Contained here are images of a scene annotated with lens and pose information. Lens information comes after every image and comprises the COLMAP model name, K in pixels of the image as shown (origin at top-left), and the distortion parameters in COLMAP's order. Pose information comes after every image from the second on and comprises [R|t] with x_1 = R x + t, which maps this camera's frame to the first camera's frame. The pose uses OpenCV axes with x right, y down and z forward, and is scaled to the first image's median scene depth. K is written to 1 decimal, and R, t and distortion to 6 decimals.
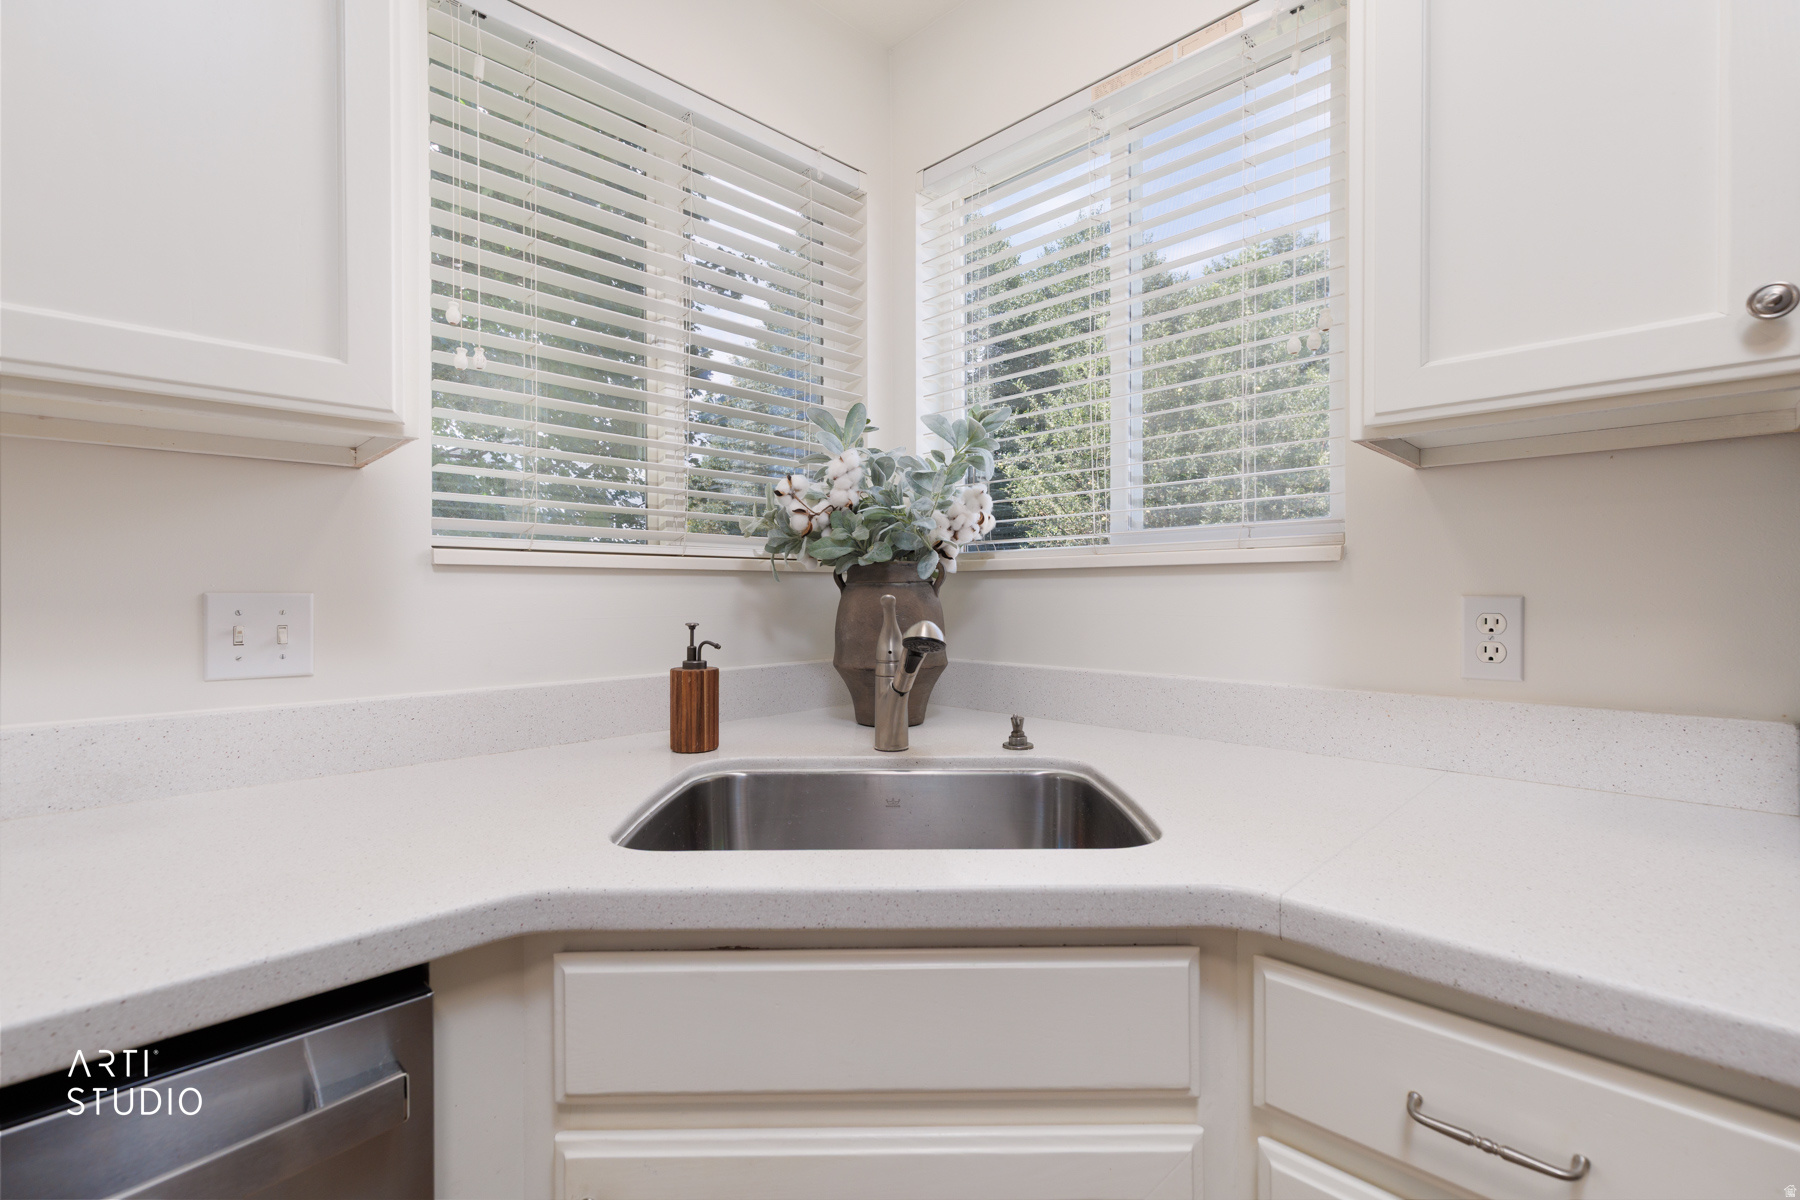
lens RADIAL K [[803.9, 0, 904.0], [0, 803.9, 591.9], [0, 0, 1]] dist [0.009989, -0.001402]
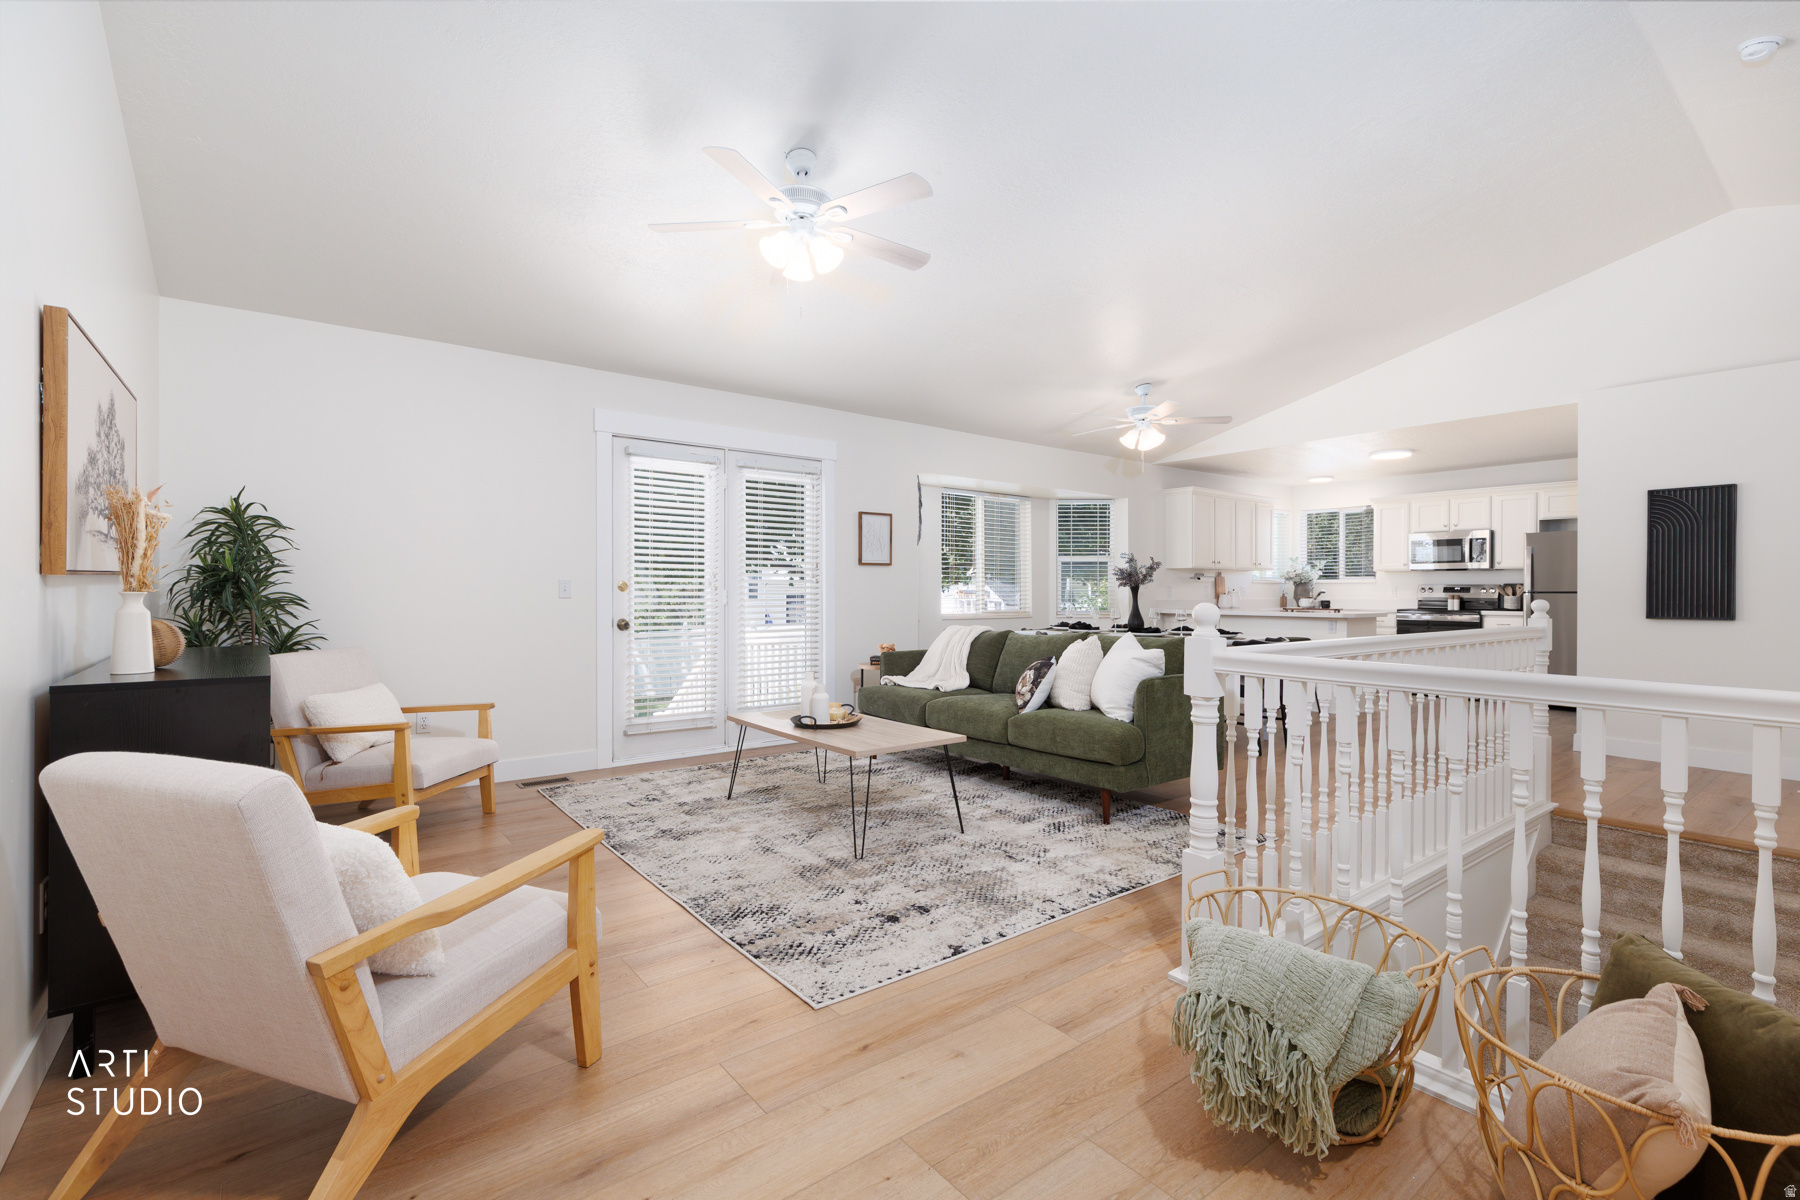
lens RADIAL K [[803.9, 0, 892.0], [0, 803.9, 593.3], [0, 0, 1]] dist [0.009989, -0.001402]
pose [[0.990418, 0.004159, -0.138042, -2.517979], [-0.003545, 0.999983, 0.004694, 0.037835], [0.138059, -0.004159, 0.990415, -6.188778]]
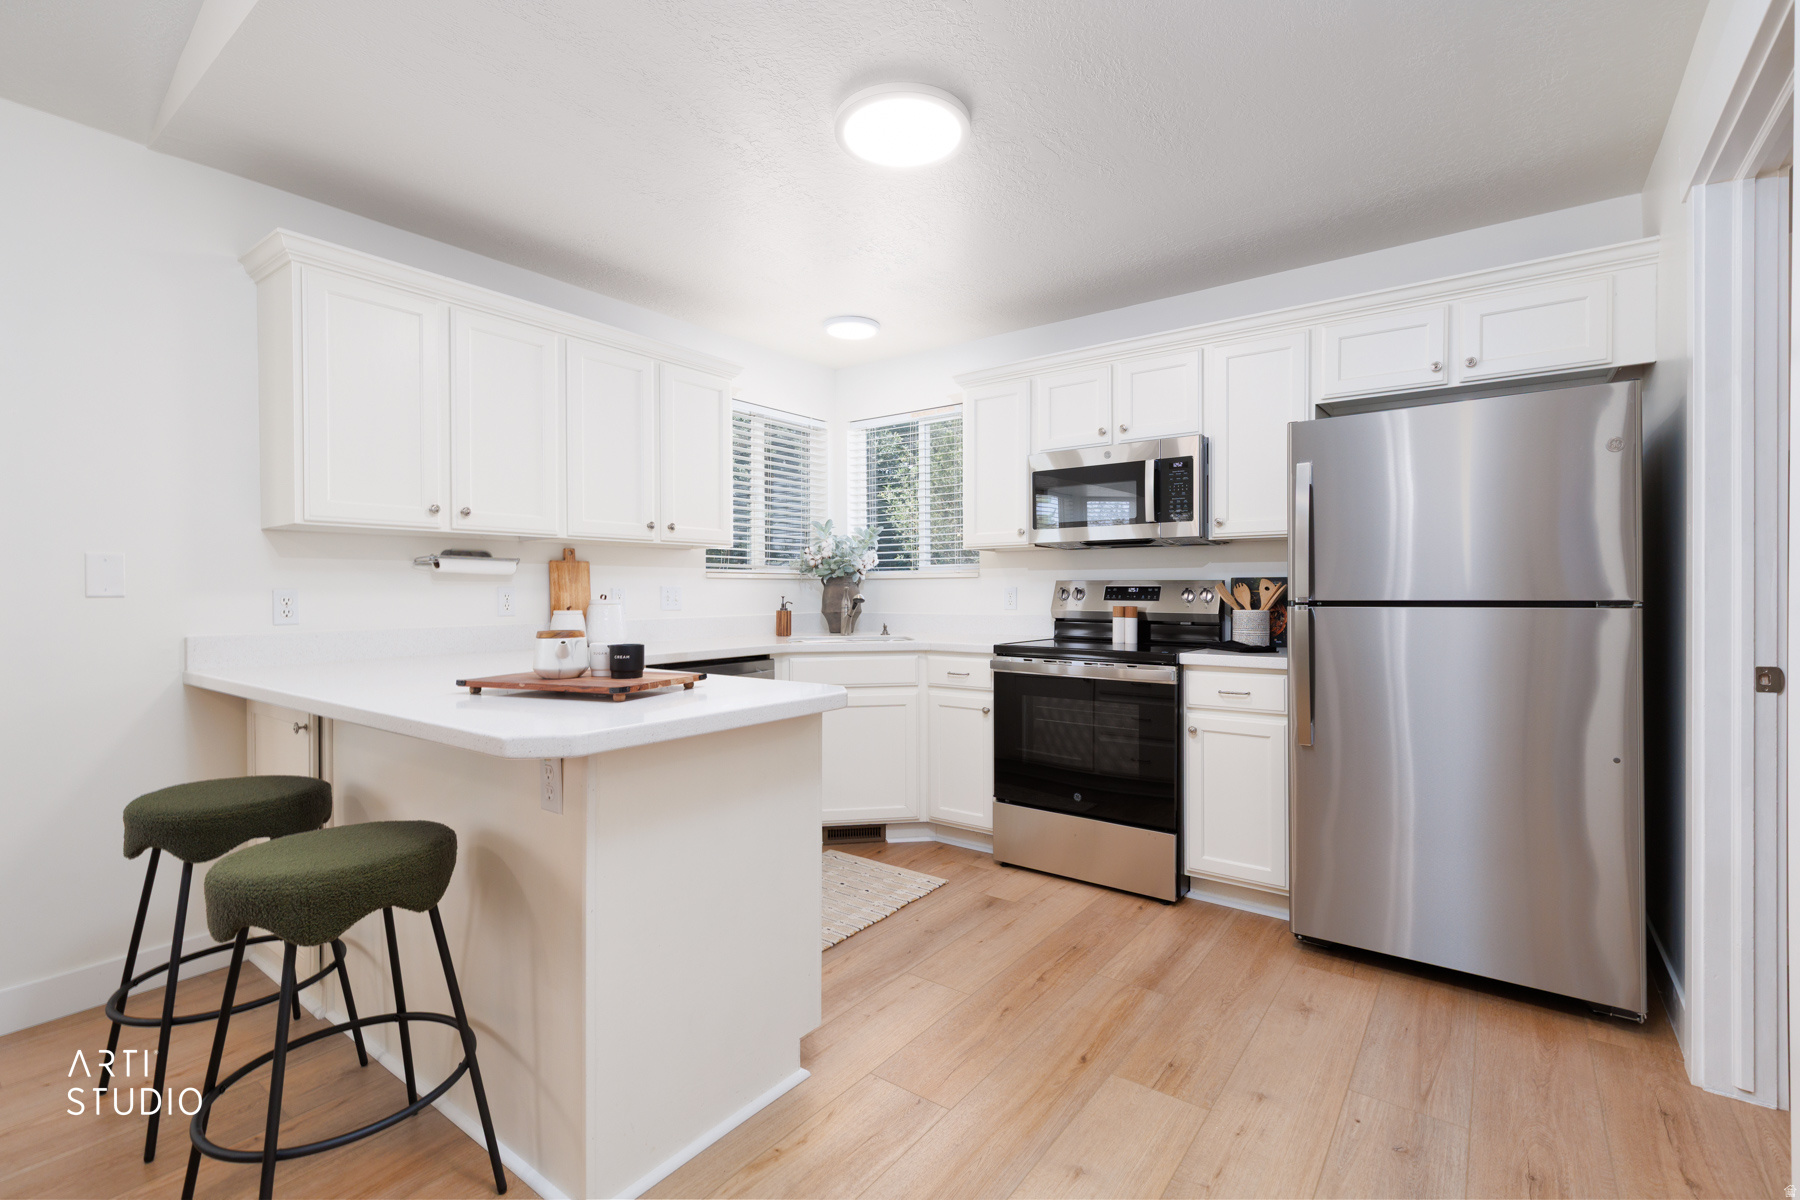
lens RADIAL K [[803.9, 0, 894.0], [0, 803.9, 590.7], [0, 0, 1]] dist [0.009989, -0.001402]
pose [[0.991457, 0.000530, 0.130431, -0.219545], [-0.000302, 0.999998, -0.001770, 0.021247], [-0.130432, 0.001715, 0.991456, -1.980662]]
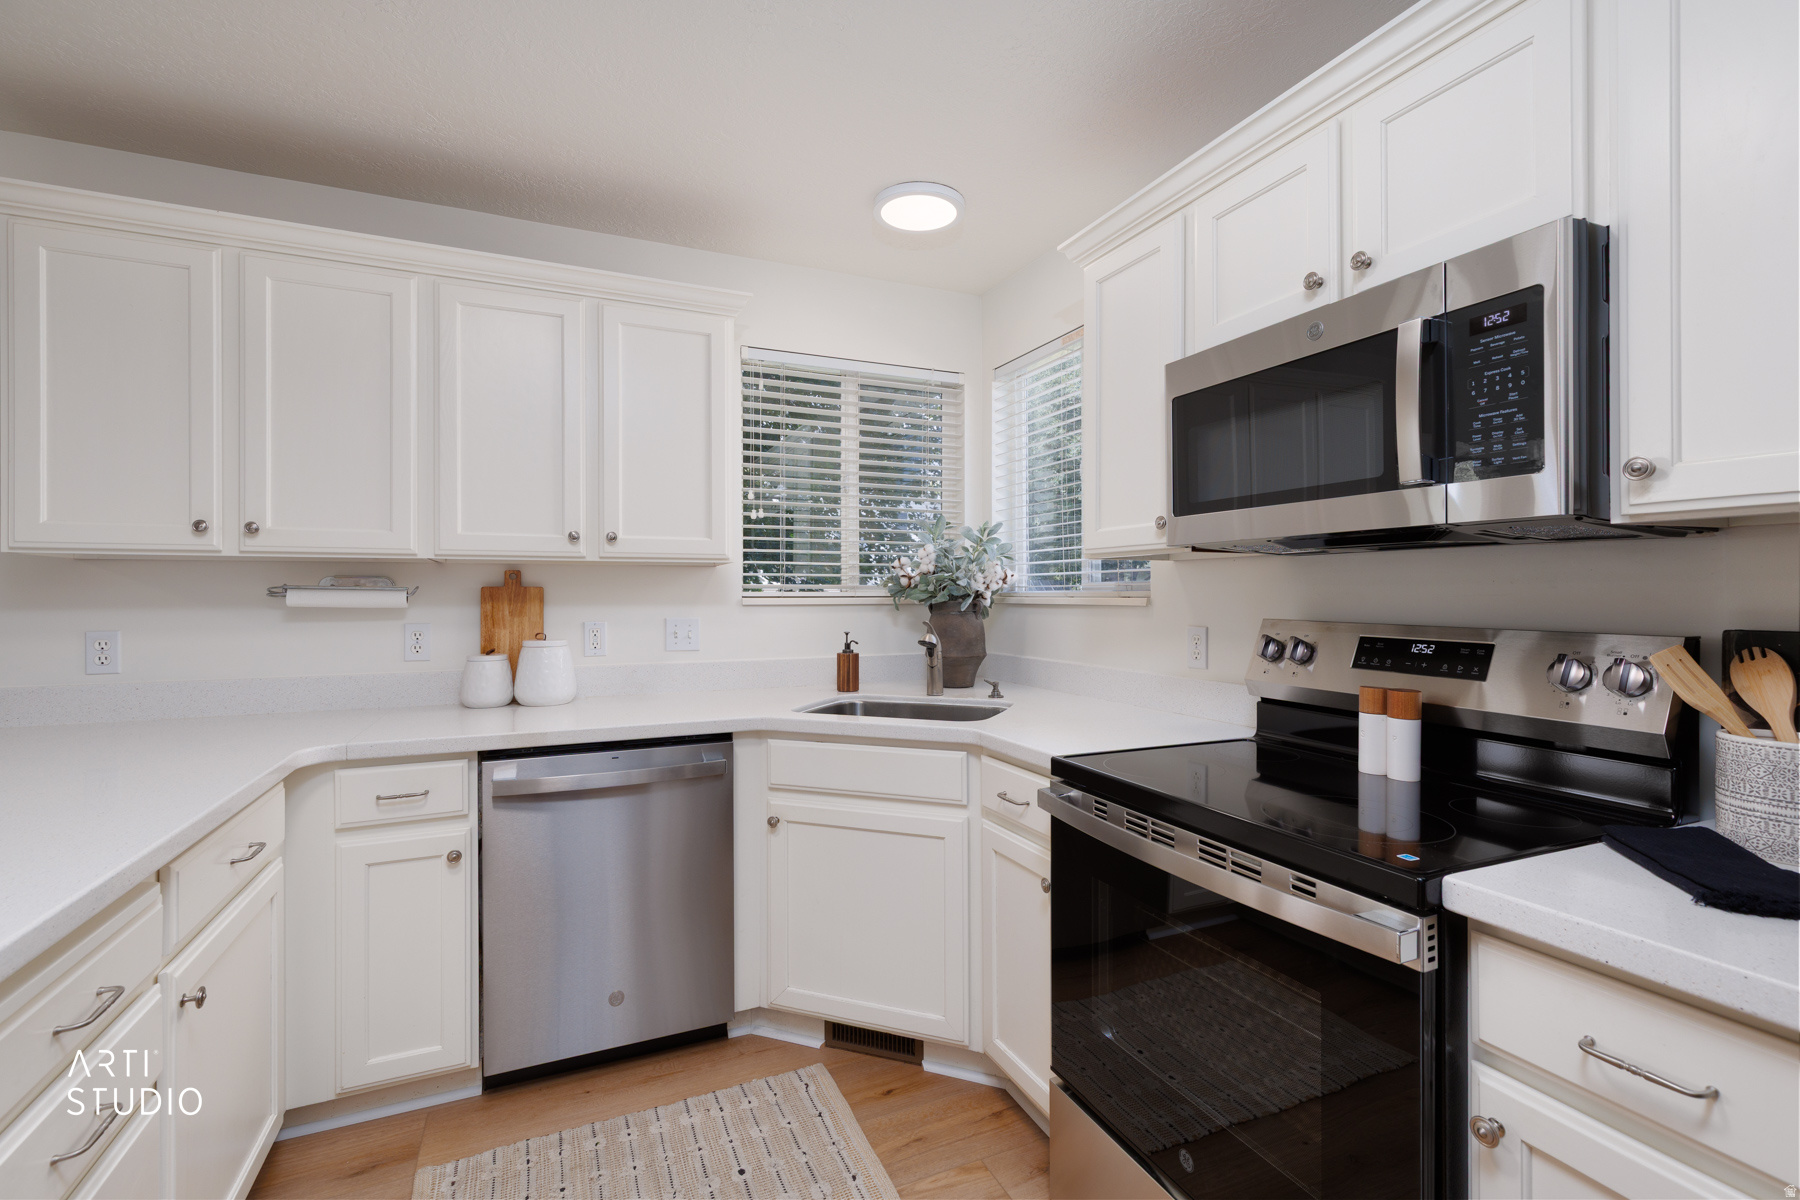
lens RADIAL K [[803.9, 0, 895.7], [0, 803.9, 592.0], [0, 0, 1]] dist [0.009989, -0.001402]
pose [[0.931075, 0.000284, -0.364827, 0.577380], [-0.001553, 0.999994, -0.003185, -0.055073], [0.364824, 0.003532, 0.931070, -0.855248]]
